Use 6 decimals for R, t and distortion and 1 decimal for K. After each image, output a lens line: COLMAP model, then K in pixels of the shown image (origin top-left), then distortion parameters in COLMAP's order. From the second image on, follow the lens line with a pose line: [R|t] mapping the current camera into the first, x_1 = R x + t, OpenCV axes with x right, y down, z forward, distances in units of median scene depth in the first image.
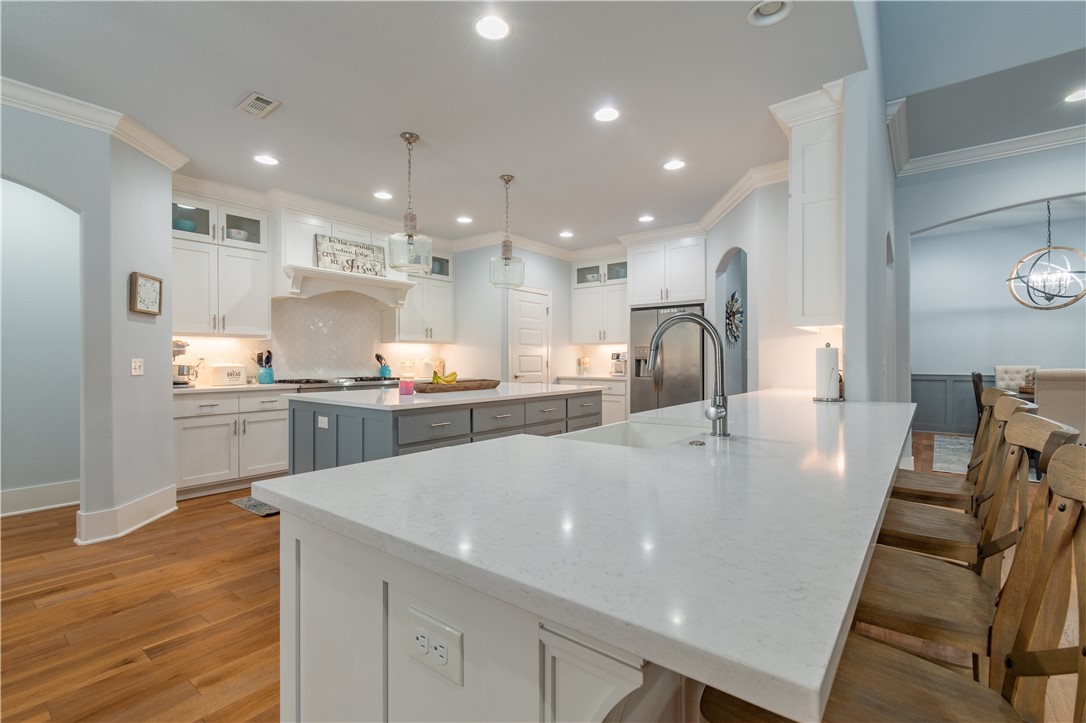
lens RADIAL K [[487.8, 0, 539.8], [0, 487.8, 356.0], [0, 0, 1]] dist [0.003788, -0.002121]
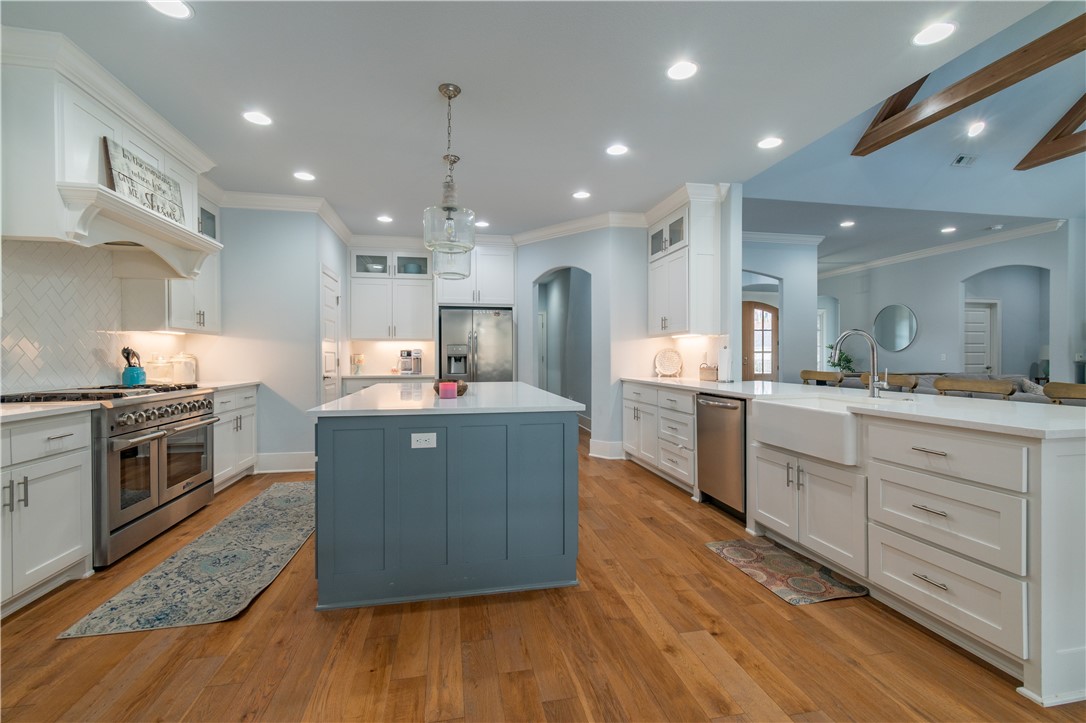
lens RADIAL K [[487.8, 0, 540.8], [0, 487.8, 358.9], [0, 0, 1]] dist [0.003788, -0.002121]
pose [[0.645555, -0.003490, 0.763706, -0.470074], [-0.005519, 0.999942, 0.009235, 0.001232], [-0.763694, -0.010177, 0.645498, 0.197675]]
